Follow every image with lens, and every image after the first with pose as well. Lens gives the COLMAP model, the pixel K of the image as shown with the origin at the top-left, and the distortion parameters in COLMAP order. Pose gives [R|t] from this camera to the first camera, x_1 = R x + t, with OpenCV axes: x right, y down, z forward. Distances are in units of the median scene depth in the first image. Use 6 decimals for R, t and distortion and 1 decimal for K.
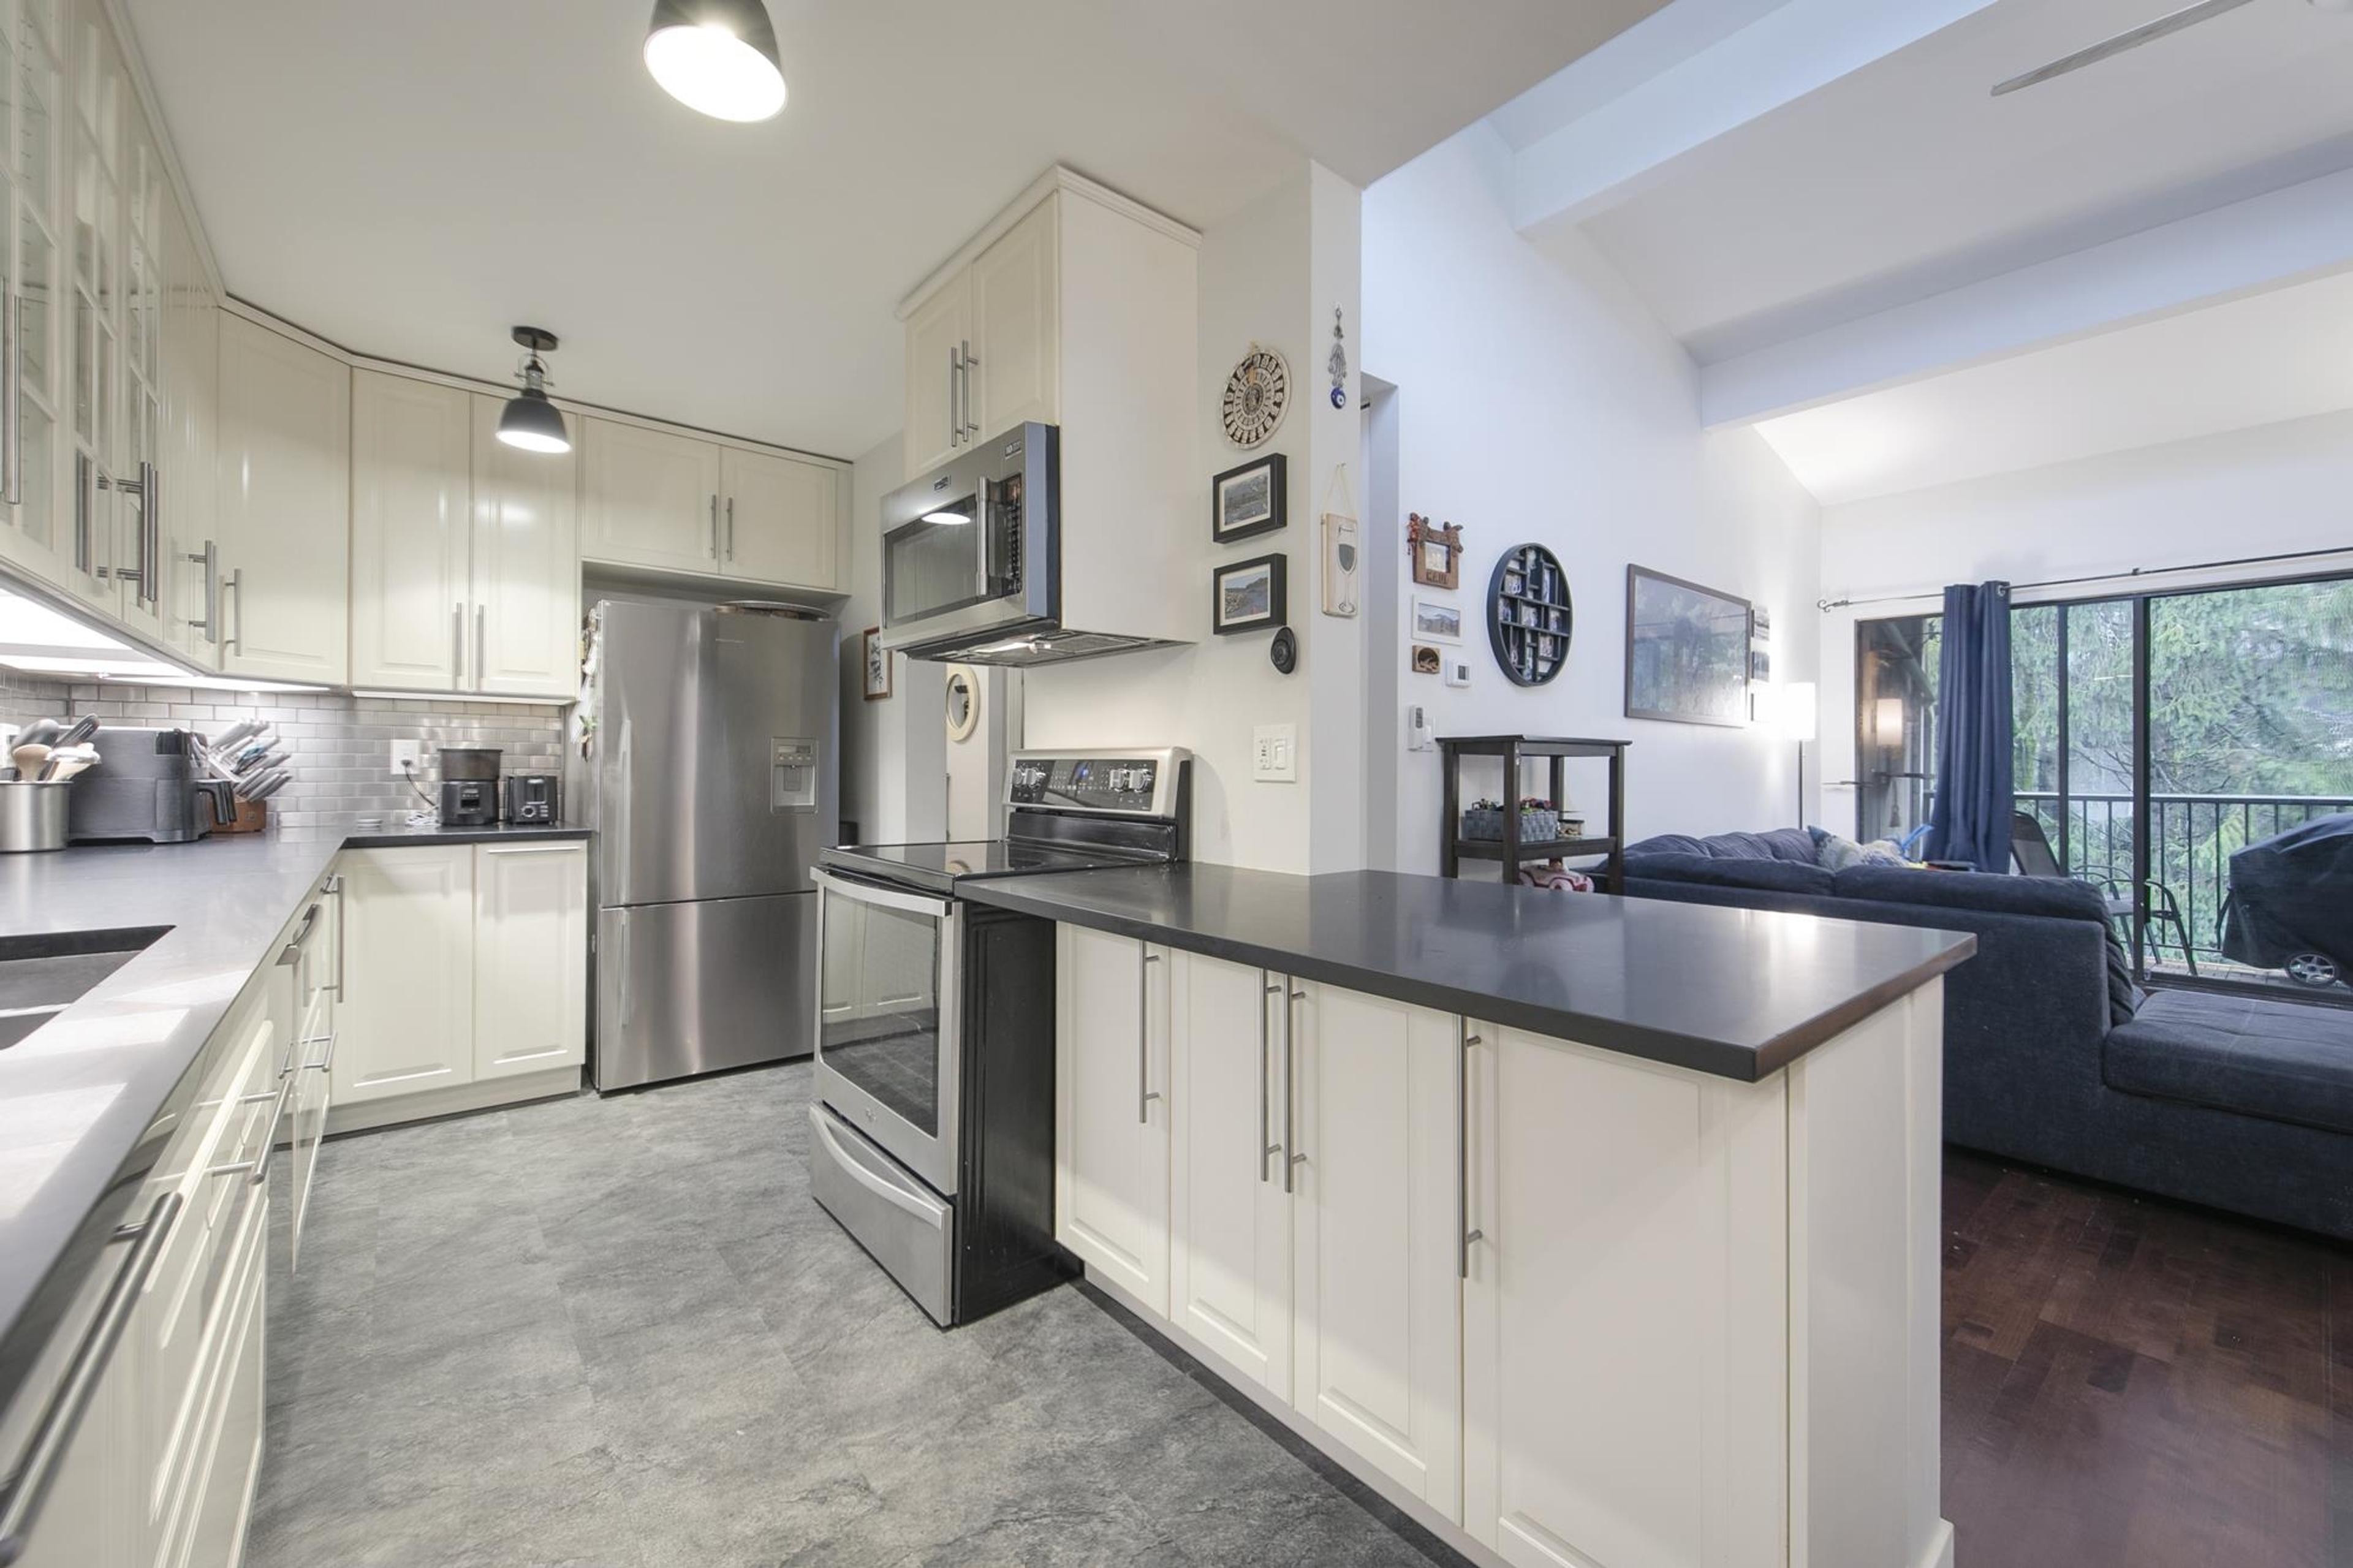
lens RADIAL K [[938.1, 0, 1174.6], [0, 938.1, 761.5], [0, 0, 1]] dist [0.008883, -0.001483]
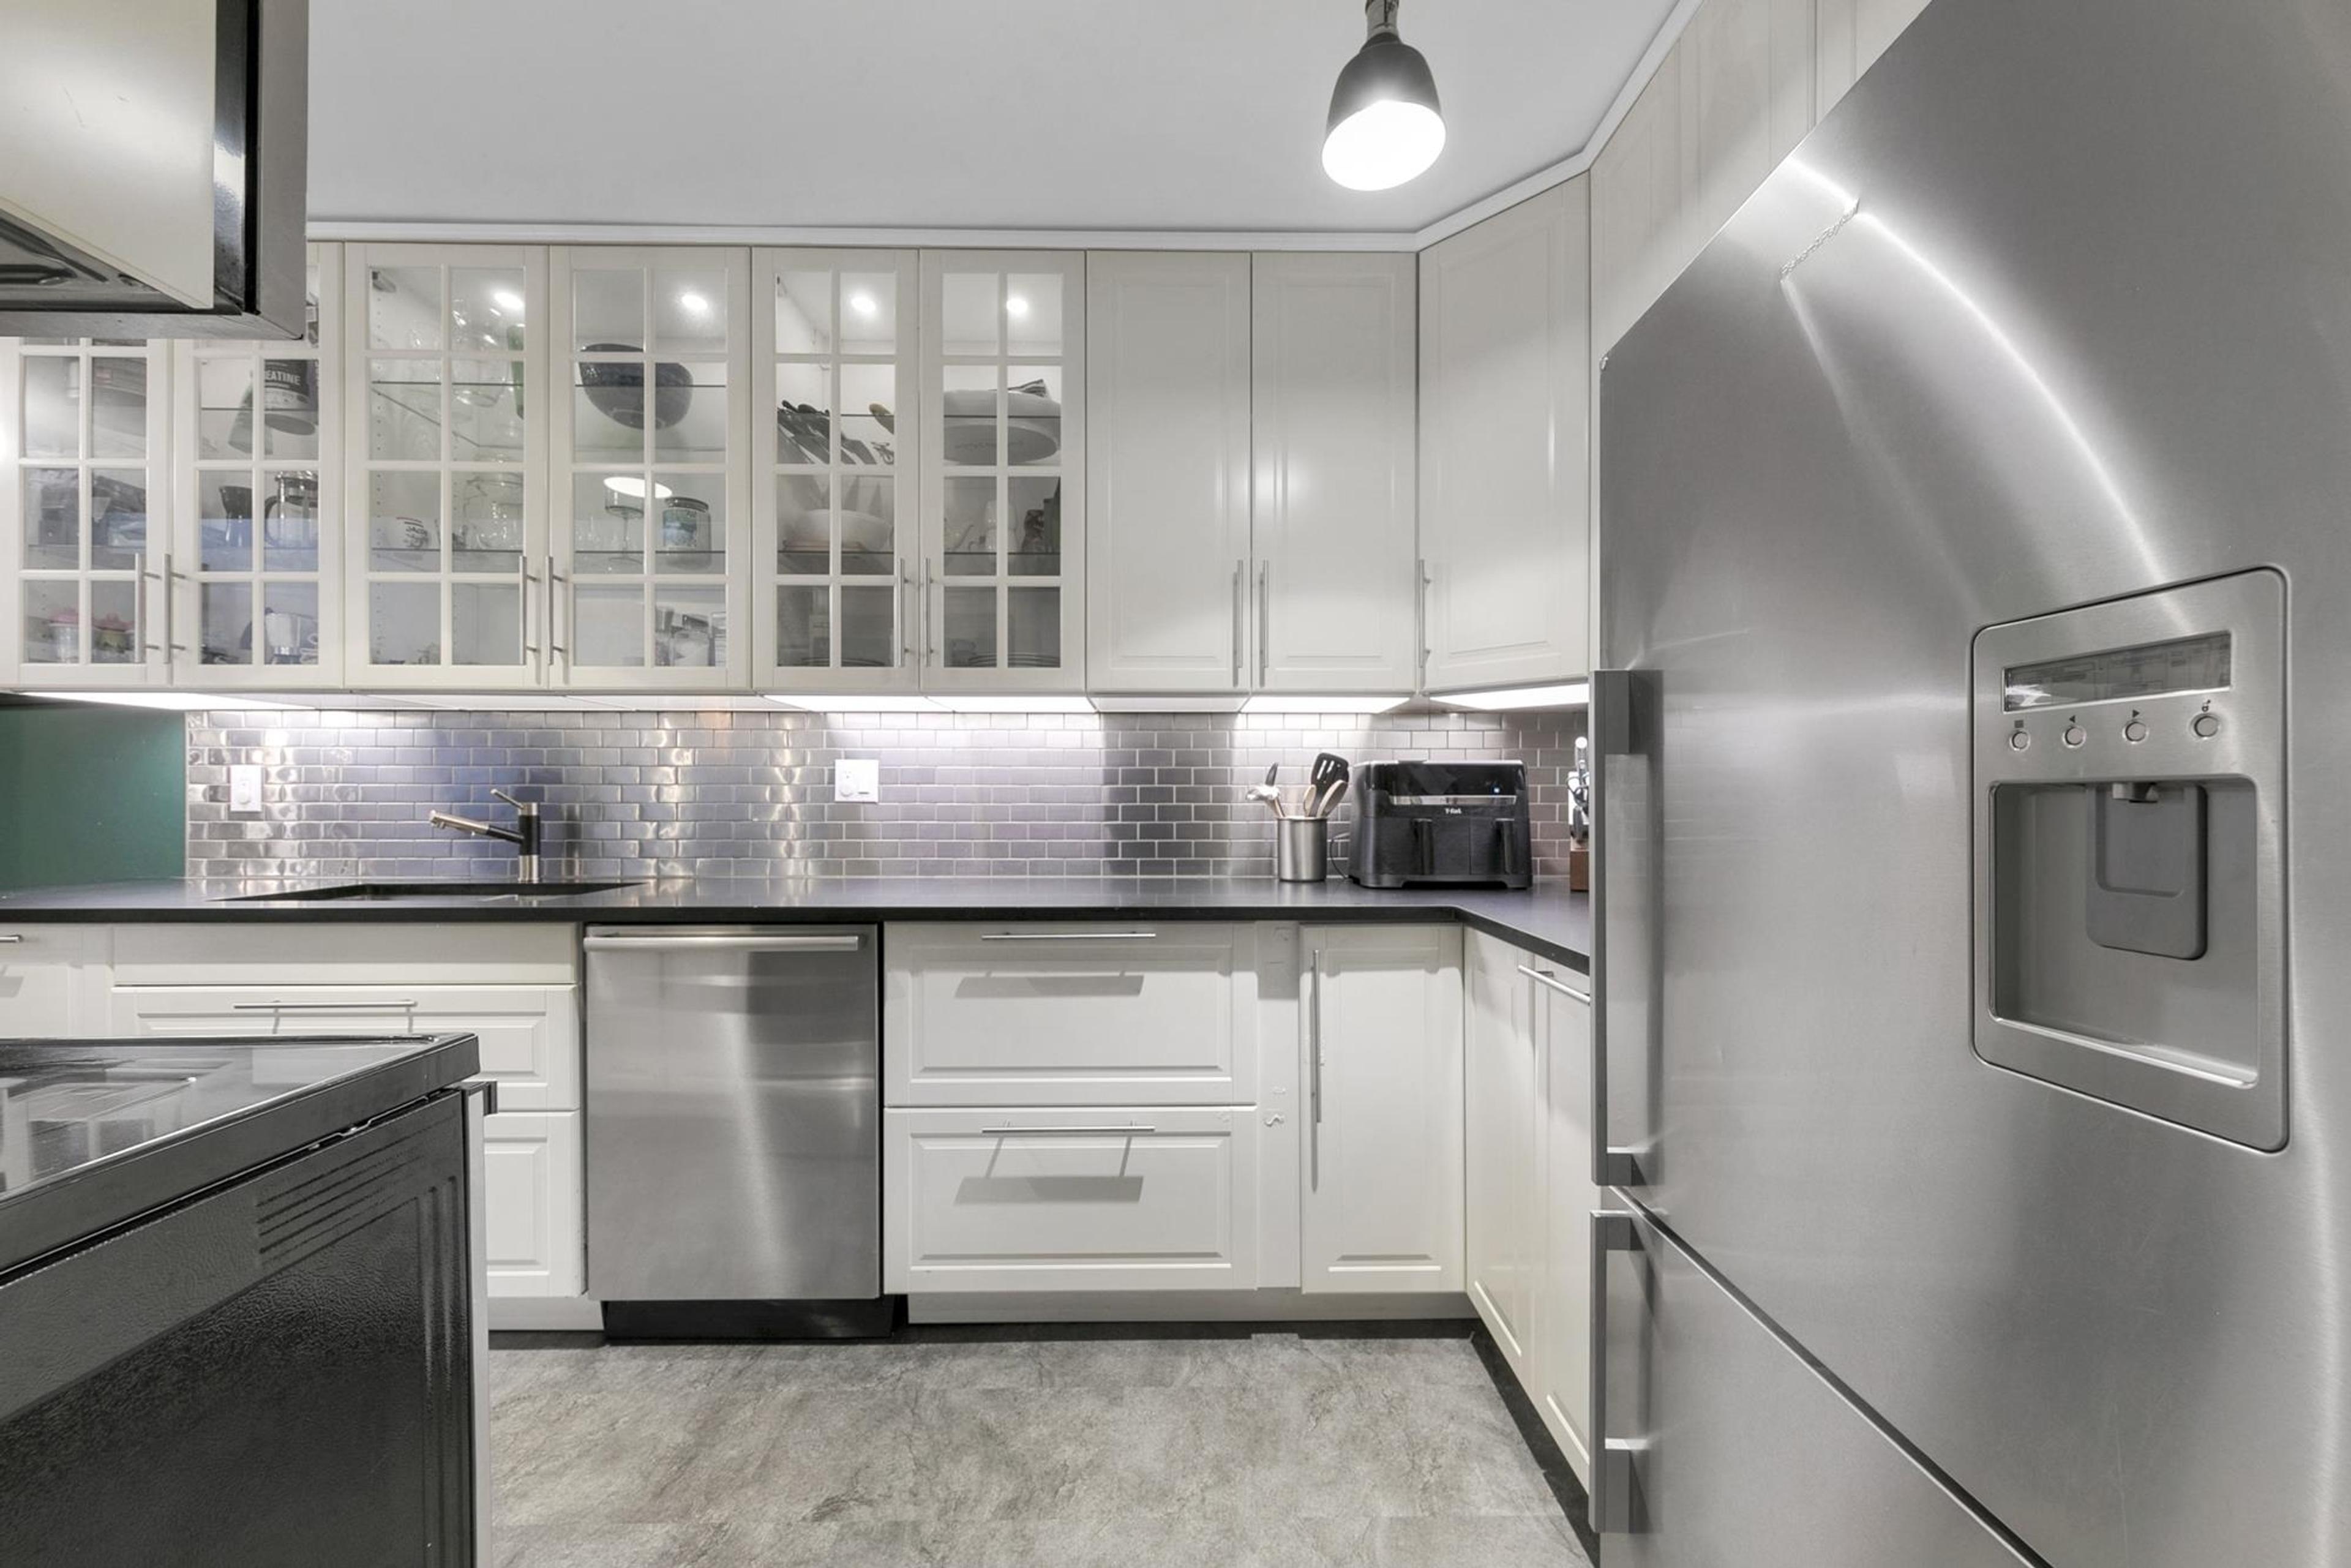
lens RADIAL K [[855.1, 0, 1155.6], [0, 855.1, 788.3], [0, 0, 1]] dist [0.002757, -0.000420]
pose [[-0.624964, -0.017625, -0.780455, -0.707701], [0.000961, 0.999727, -0.023346, 0.017966], [0.780653, -0.015340, -0.624776, 3.488839]]
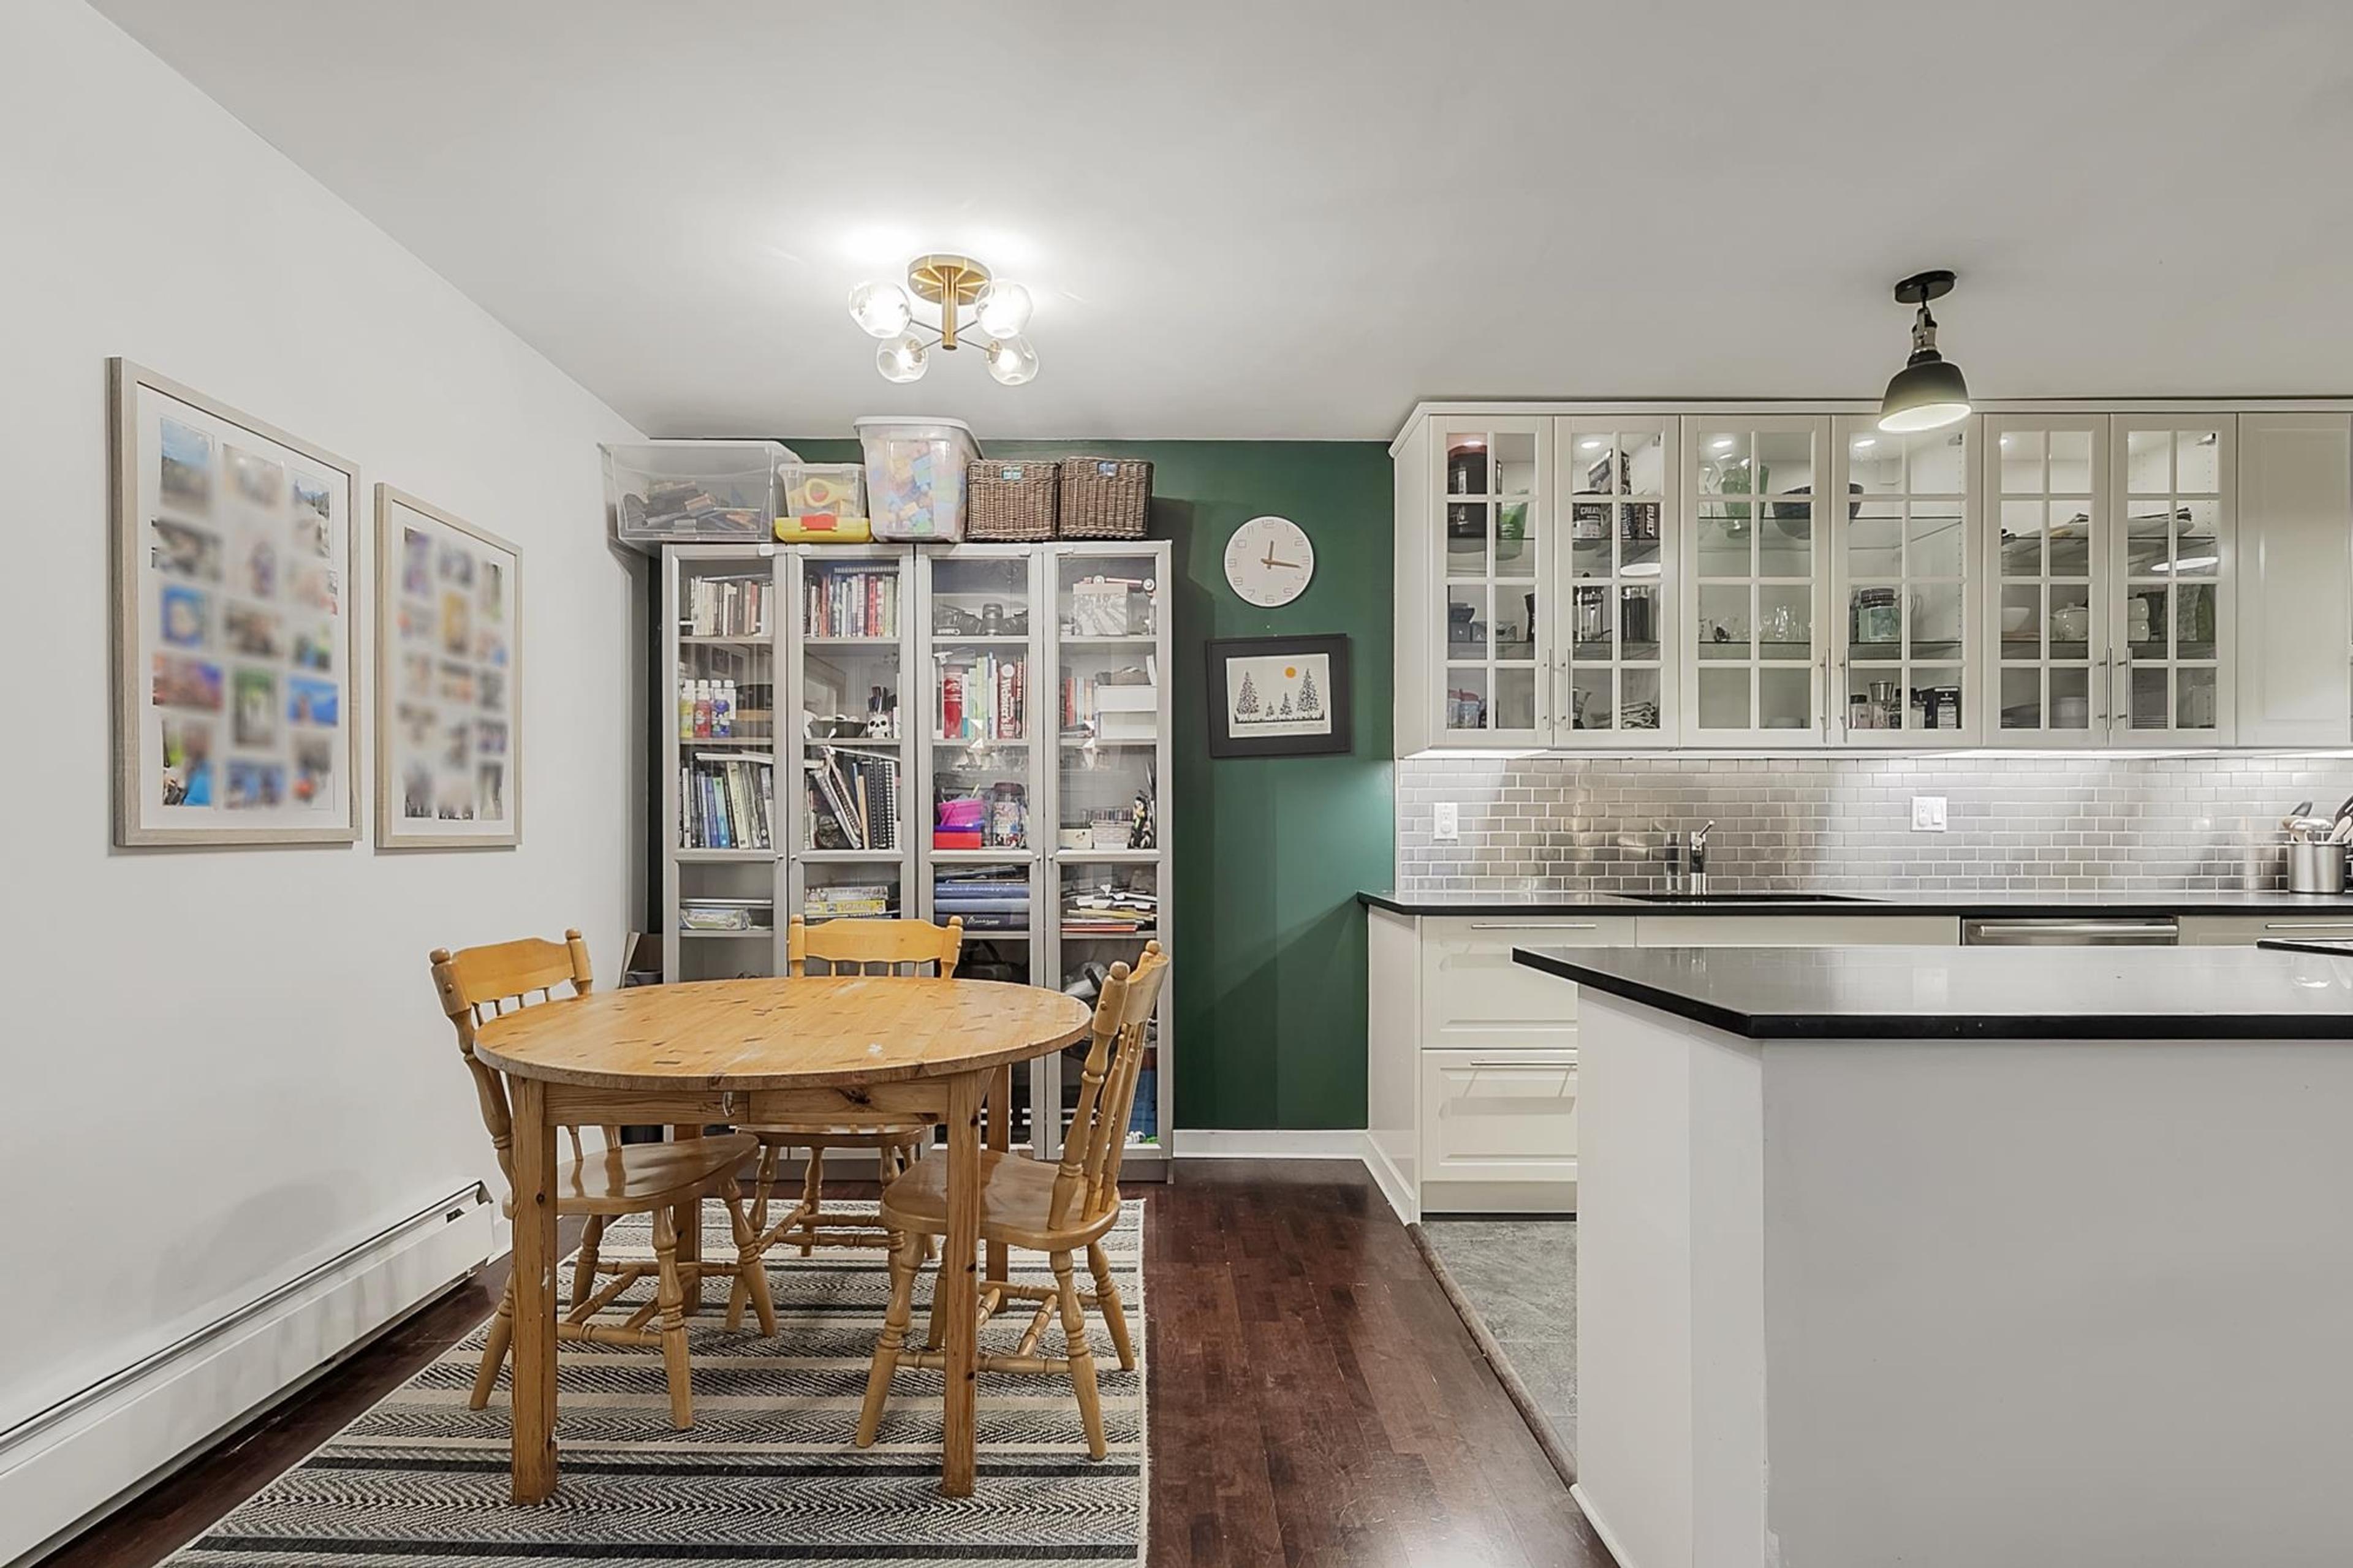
lens RADIAL K [[938.1, 0, 1190.3], [0, 938.1, 833.2], [0, 0, 1]] dist [0.008883, -0.001483]
pose [[-0.635963, -0.005966, -0.771697, 2.228412], [0.002628, 0.999948, -0.009896, 0.034438], [0.771715, -0.008322, -0.635914, 1.423998]]
